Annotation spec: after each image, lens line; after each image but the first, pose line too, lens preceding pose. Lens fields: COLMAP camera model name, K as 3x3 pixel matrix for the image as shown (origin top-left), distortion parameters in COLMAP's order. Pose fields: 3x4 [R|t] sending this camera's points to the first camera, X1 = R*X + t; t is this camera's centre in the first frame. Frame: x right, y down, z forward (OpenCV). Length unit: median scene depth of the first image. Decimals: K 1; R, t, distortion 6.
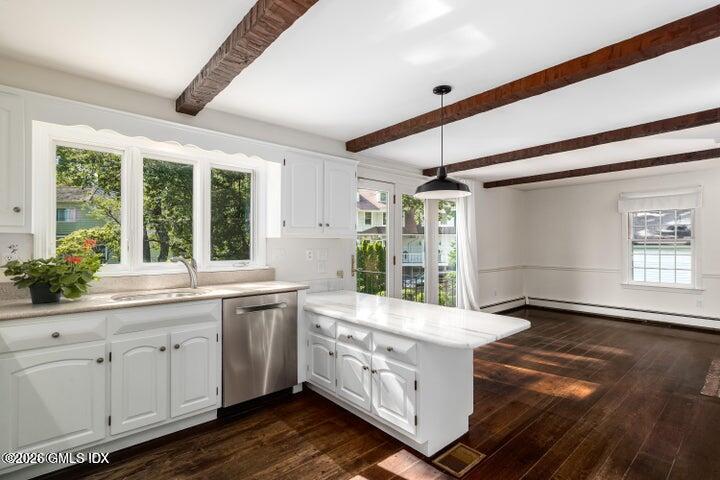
lens RADIAL K [[342.5, 0, 361.0], [0, 342.5, 242.8], [0, 0, 1]] dist [0.000950, 0.000123]
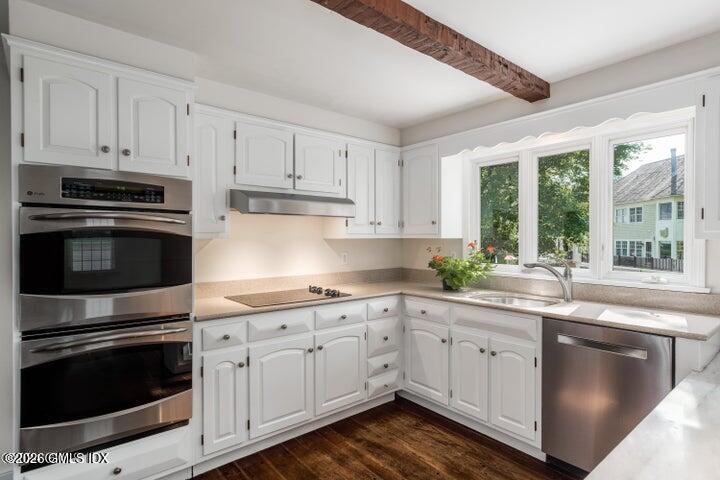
lens RADIAL K [[377.4, 0, 360.0], [0, 377.4, 240.0], [0, 0, 1]] dist [0.000058, -0.000068]
pose [[-0.031166, 0.003641, -0.999508, 0.541030], [0.006978, 0.999970, 0.003426, -0.026020], [0.999490, -0.006868, -0.031190, 0.648022]]
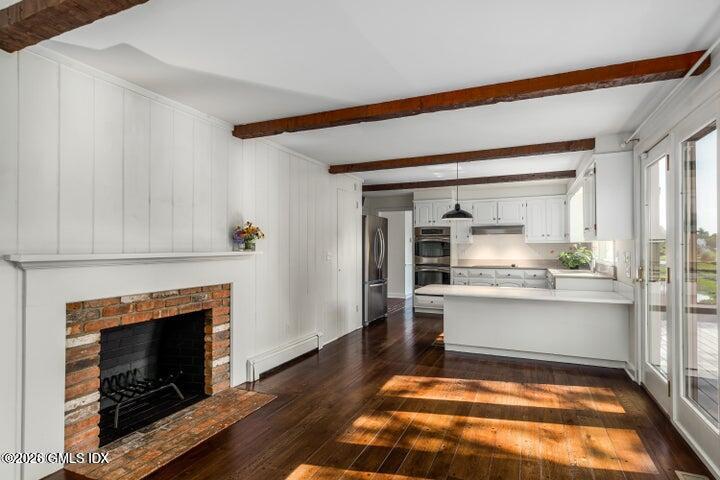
lens RADIAL K [[377.4, 0, 360.0], [0, 377.4, 240.0], [0, 0, 1]] dist [0.000058, -0.000068]
pose [[-0.909154, -0.001799, -0.416457, 1.630116], [0.006974, 0.999785, -0.019544, -0.001625], [0.416403, -0.020673, -0.908945, 2.739716]]
